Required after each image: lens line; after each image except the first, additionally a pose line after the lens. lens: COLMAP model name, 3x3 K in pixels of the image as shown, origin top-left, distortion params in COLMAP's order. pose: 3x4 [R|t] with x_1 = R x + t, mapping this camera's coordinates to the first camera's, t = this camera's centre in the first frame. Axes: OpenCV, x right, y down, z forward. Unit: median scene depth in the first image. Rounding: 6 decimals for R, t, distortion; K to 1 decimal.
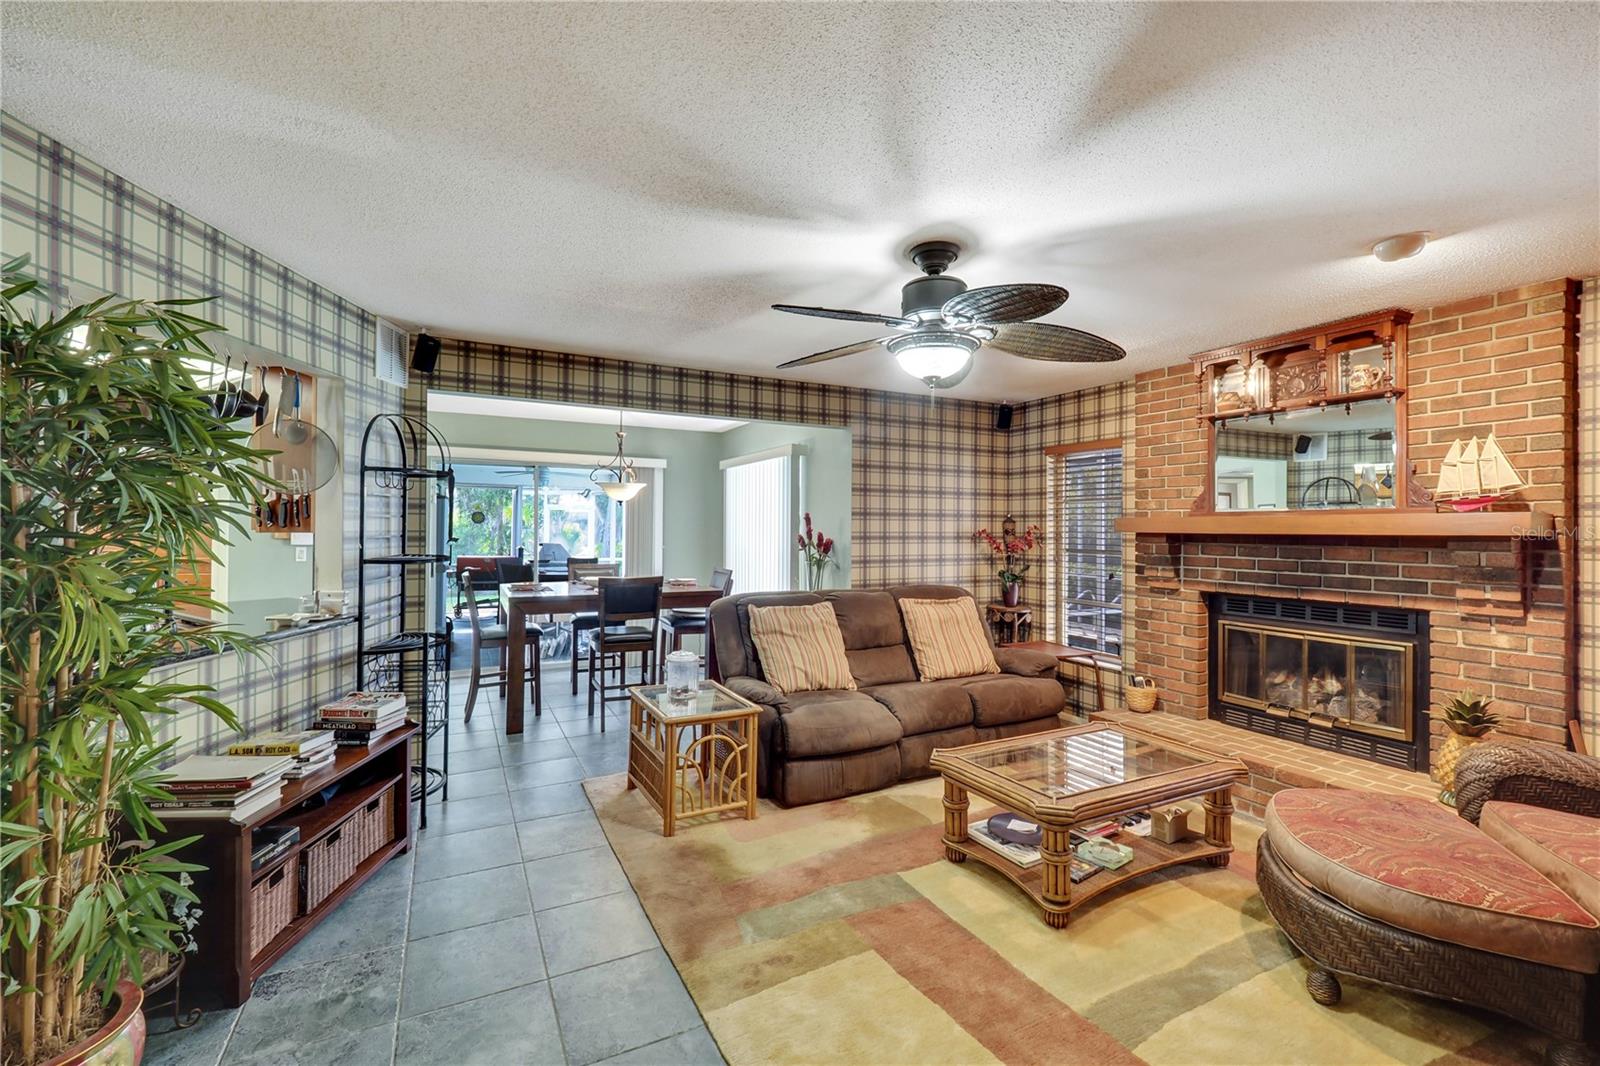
lens RADIAL K [[678.1, 0, 794.4], [0, 678.1, 525.5], [0, 0, 1]] dist [-0.002990, 0.000160]
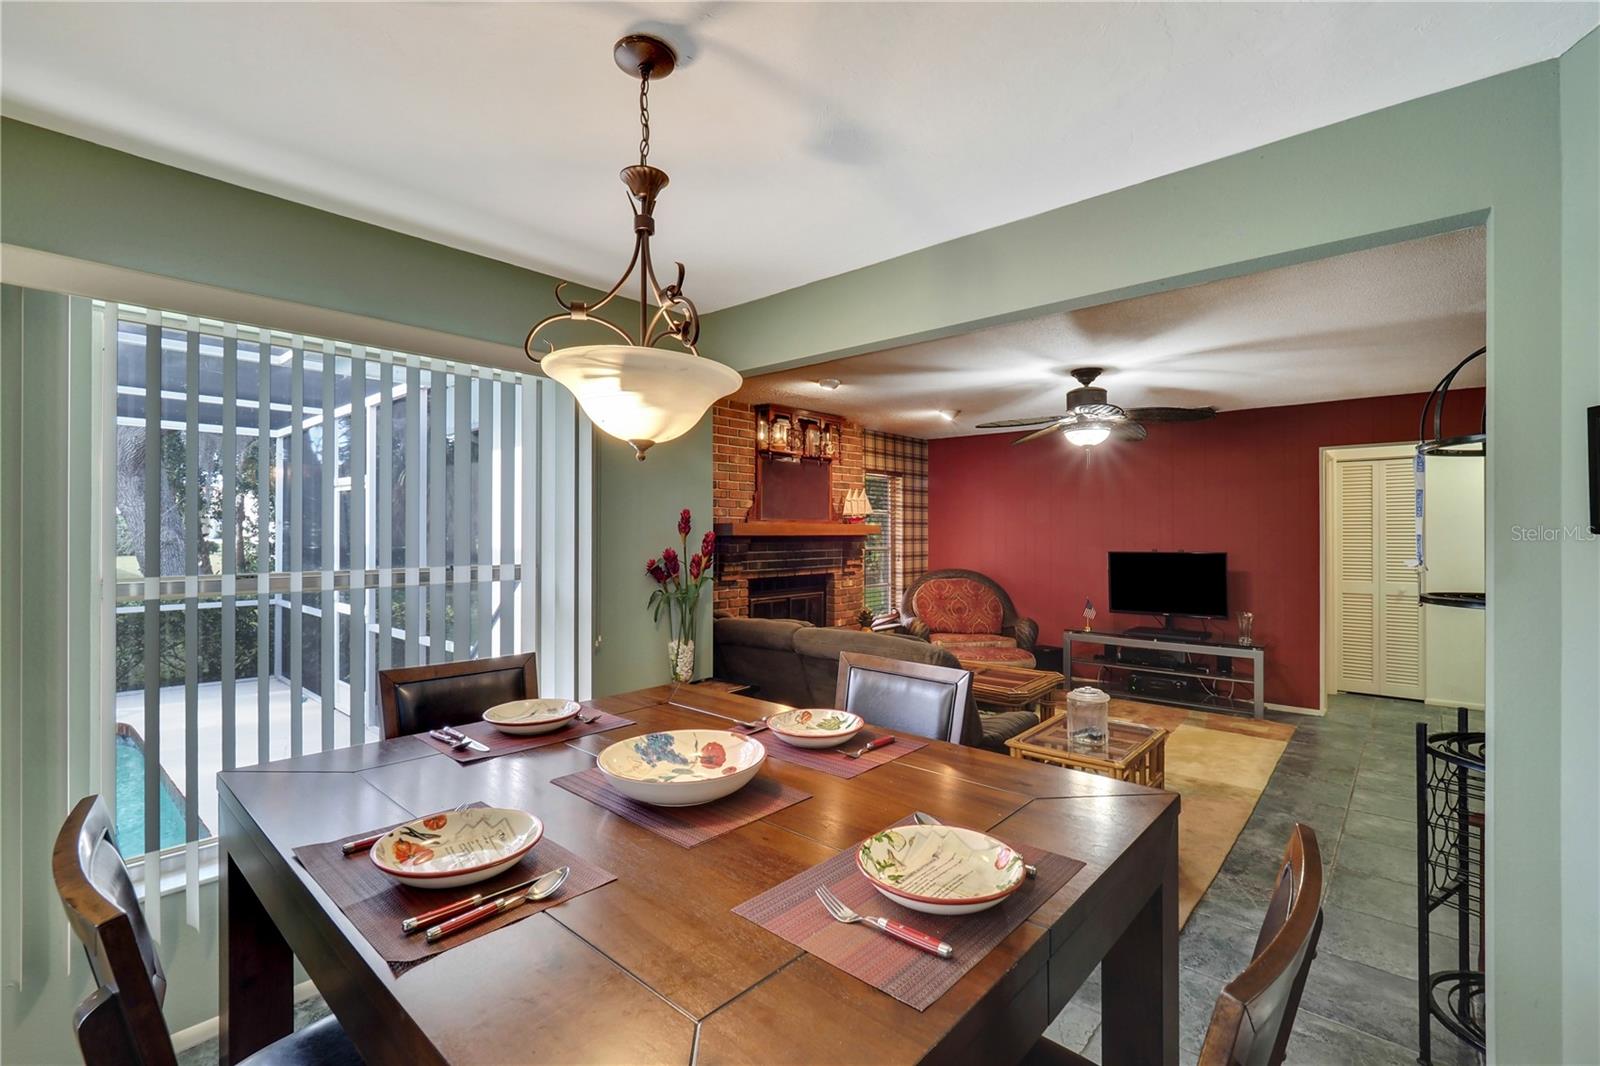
lens RADIAL K [[678.1, 0, 794.4], [0, 678.1, 525.5], [0, 0, 1]] dist [-0.002990, 0.000160]
pose [[-0.362569, 0.002666, 0.931953, -0.846544], [-0.005688, 0.999971, -0.005074, -0.002043], [-0.931939, -0.007141, -0.362544, 1.787797]]
